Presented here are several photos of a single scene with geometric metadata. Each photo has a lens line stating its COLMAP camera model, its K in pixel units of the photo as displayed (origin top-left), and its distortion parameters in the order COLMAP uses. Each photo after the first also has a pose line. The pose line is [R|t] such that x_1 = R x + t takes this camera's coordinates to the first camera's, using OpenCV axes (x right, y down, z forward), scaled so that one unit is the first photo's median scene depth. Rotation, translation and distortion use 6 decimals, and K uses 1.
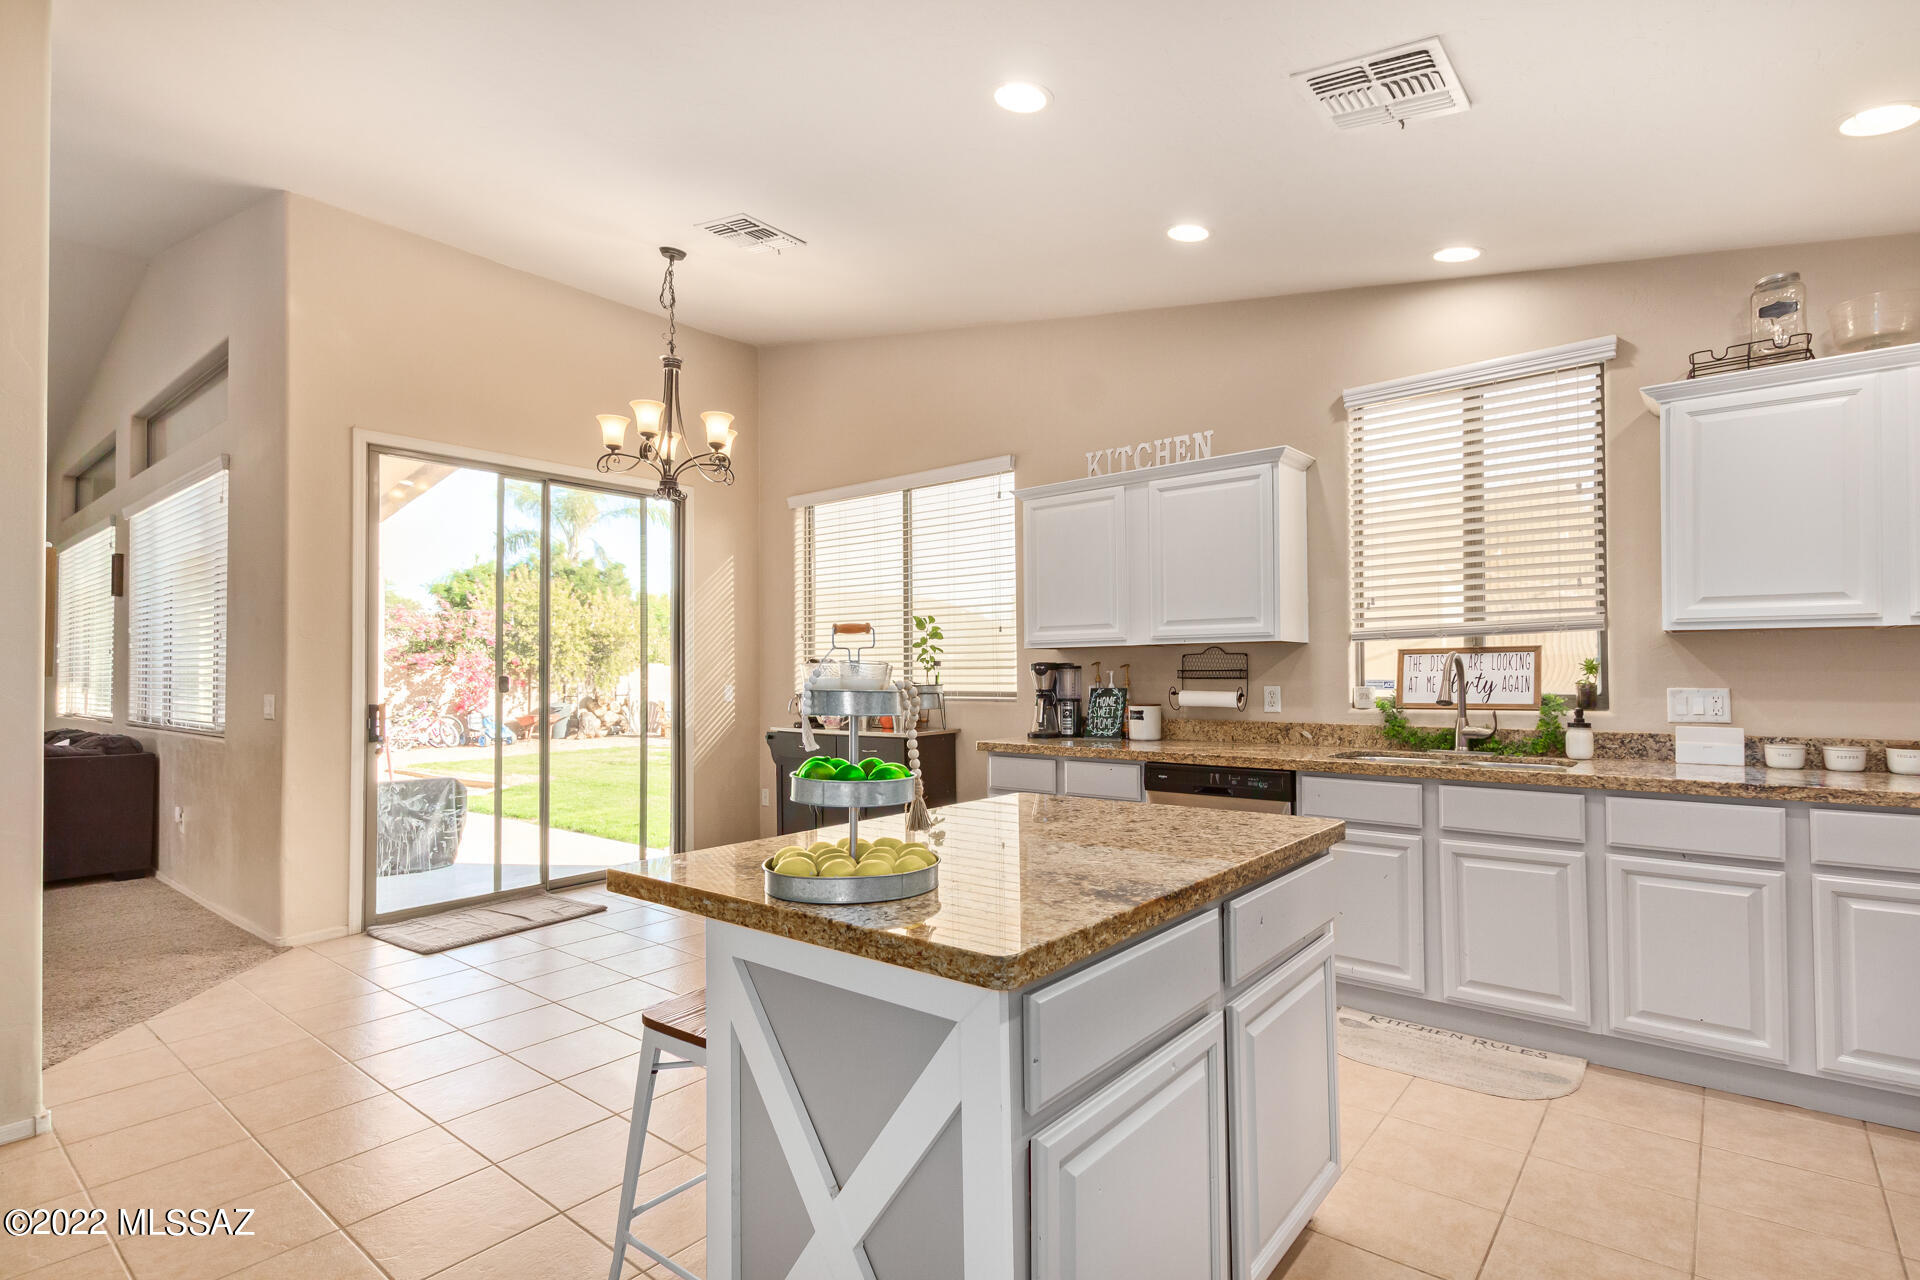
lens RADIAL K [[927.2, 0, 954.8], [0, 927.2, 656.2], [0, 0, 1]] dist [0.027158, -0.010771]
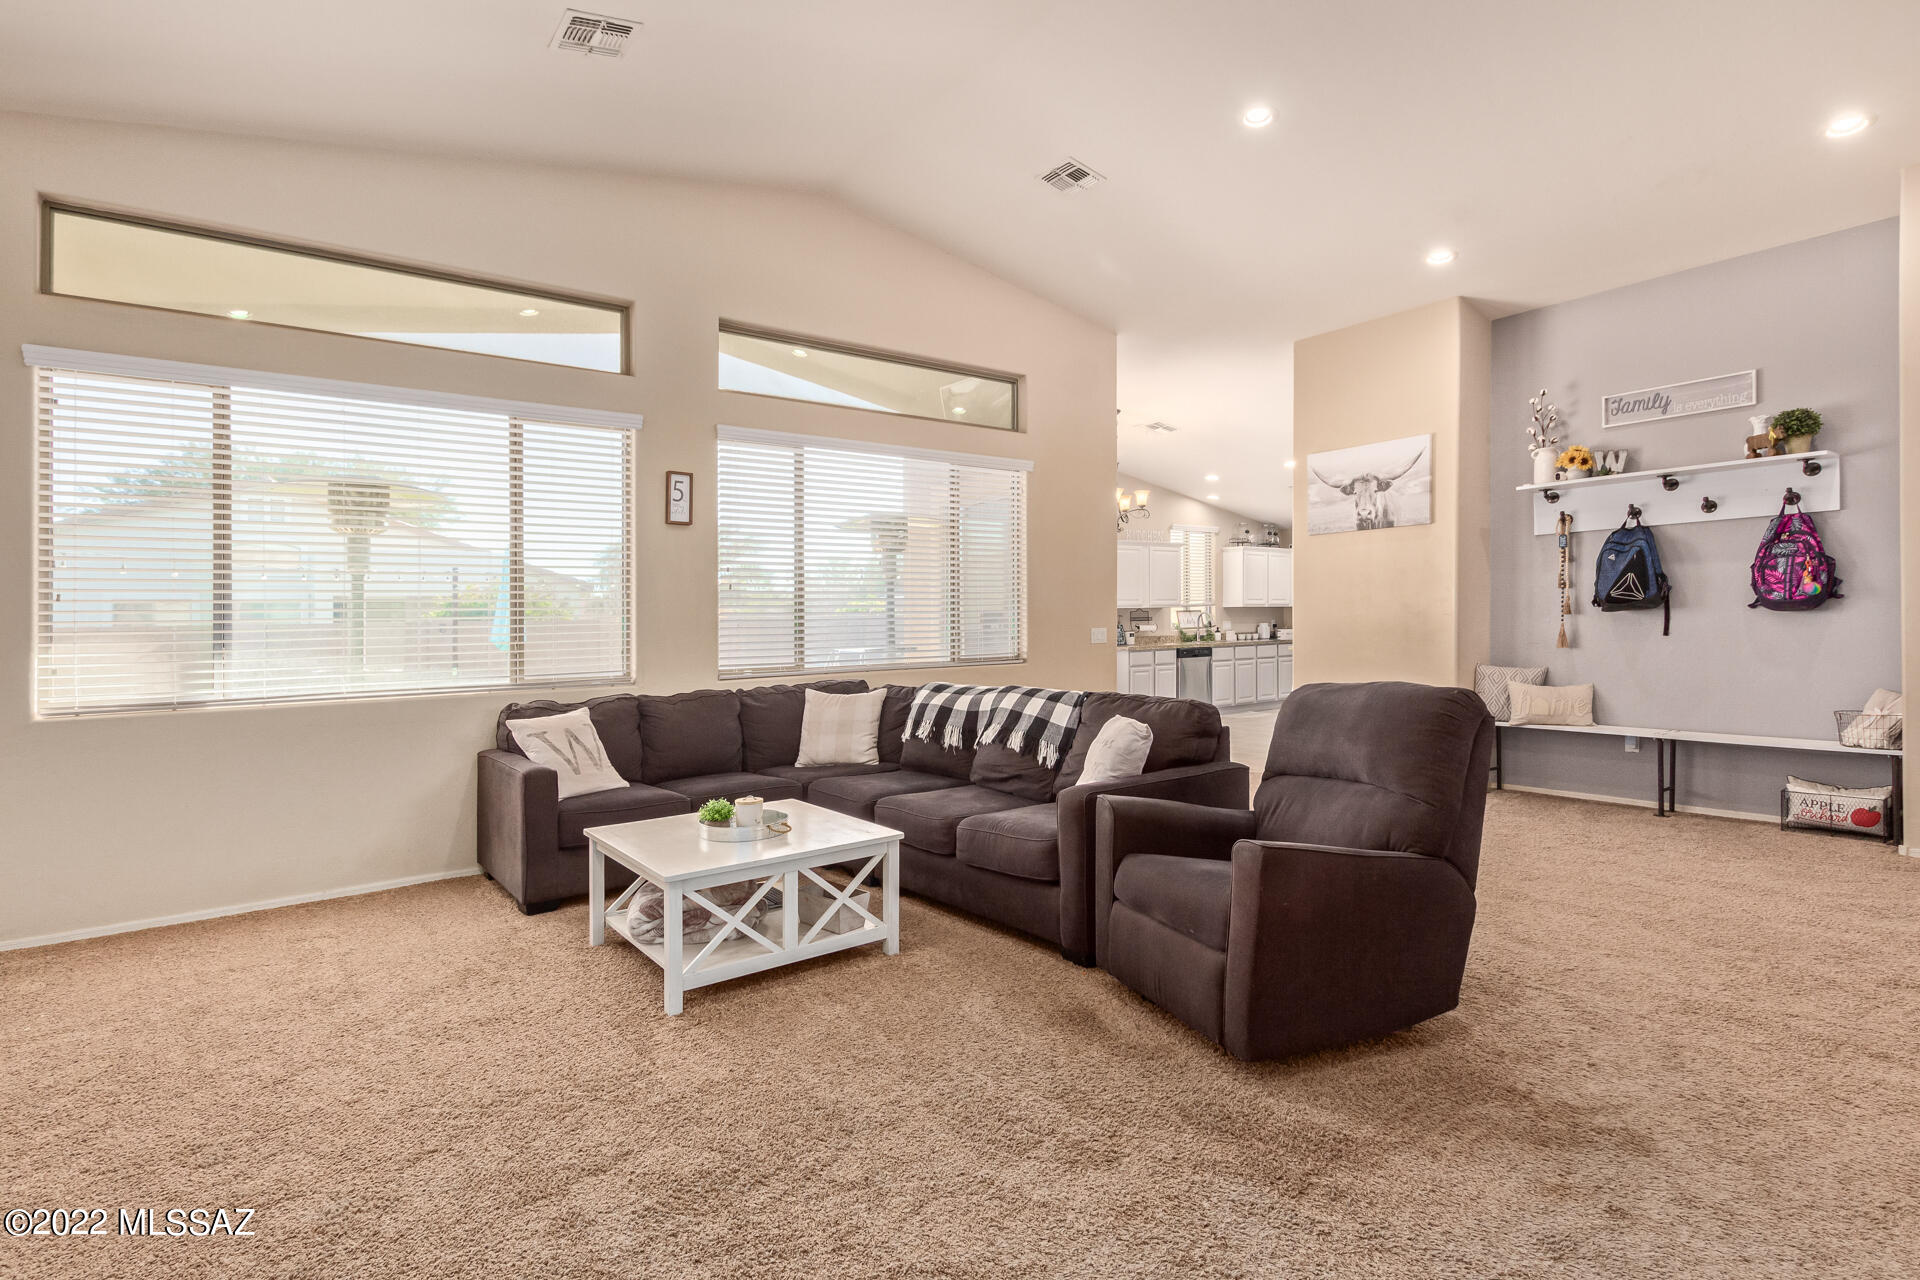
lens RADIAL K [[927.2, 0, 954.8], [0, 927.2, 656.2], [0, 0, 1]] dist [0.027158, -0.010771]
pose [[0.243554, -0.032639, 0.969338, -2.826308], [0.003877, 0.999458, 0.032679, 0.042002], [-0.969879, -0.004201, 0.243549, 0.991117]]
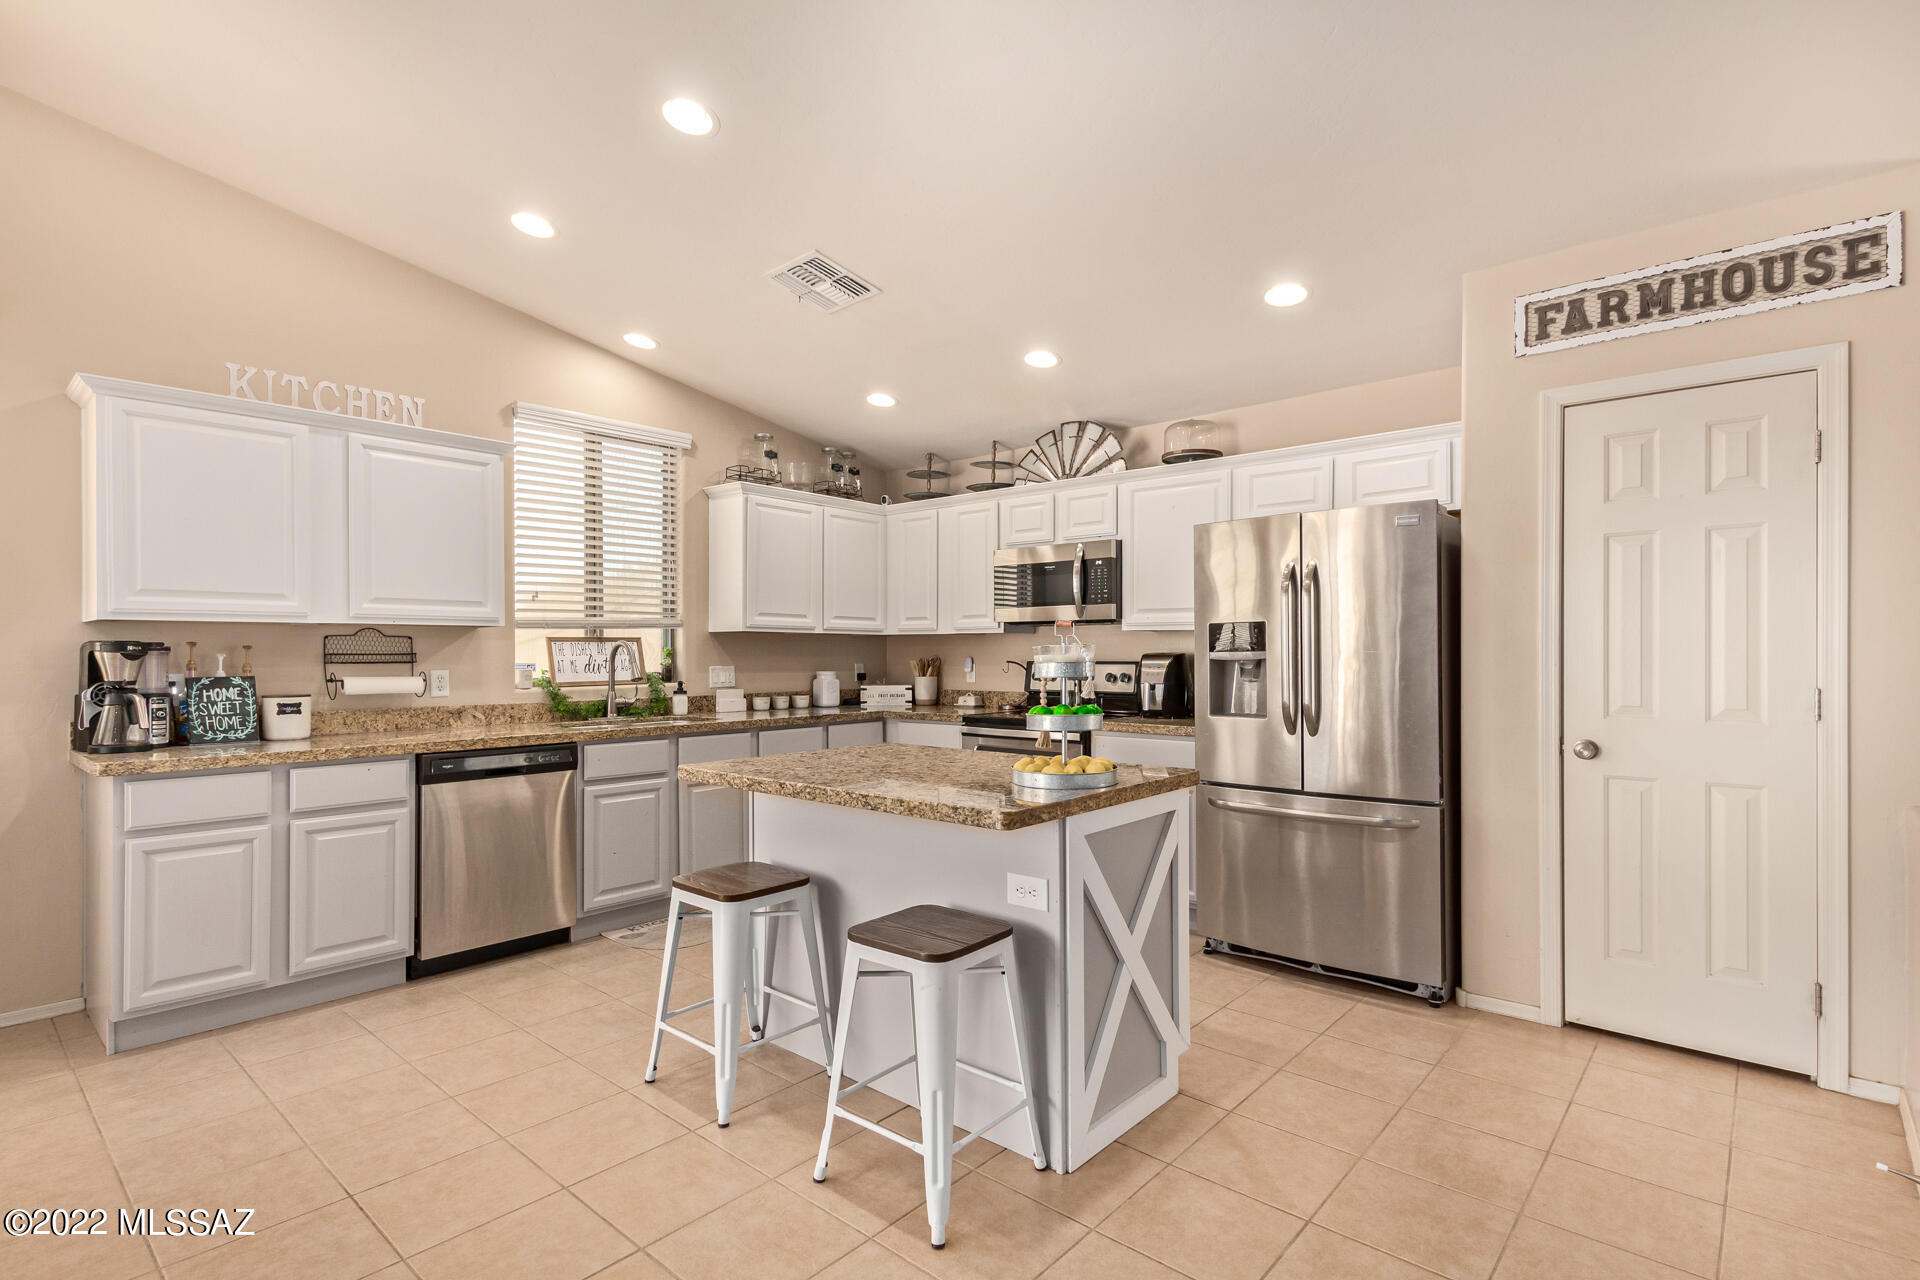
lens RADIAL K [[927.2, 0, 954.8], [0, 927.2, 656.2], [0, 0, 1]] dist [0.027158, -0.010771]
pose [[0.035346, 0.005057, 0.999362, -0.701317], [-0.015566, 0.999869, -0.004509, 0.014421], [-0.999254, -0.015397, 0.035420, 0.458322]]
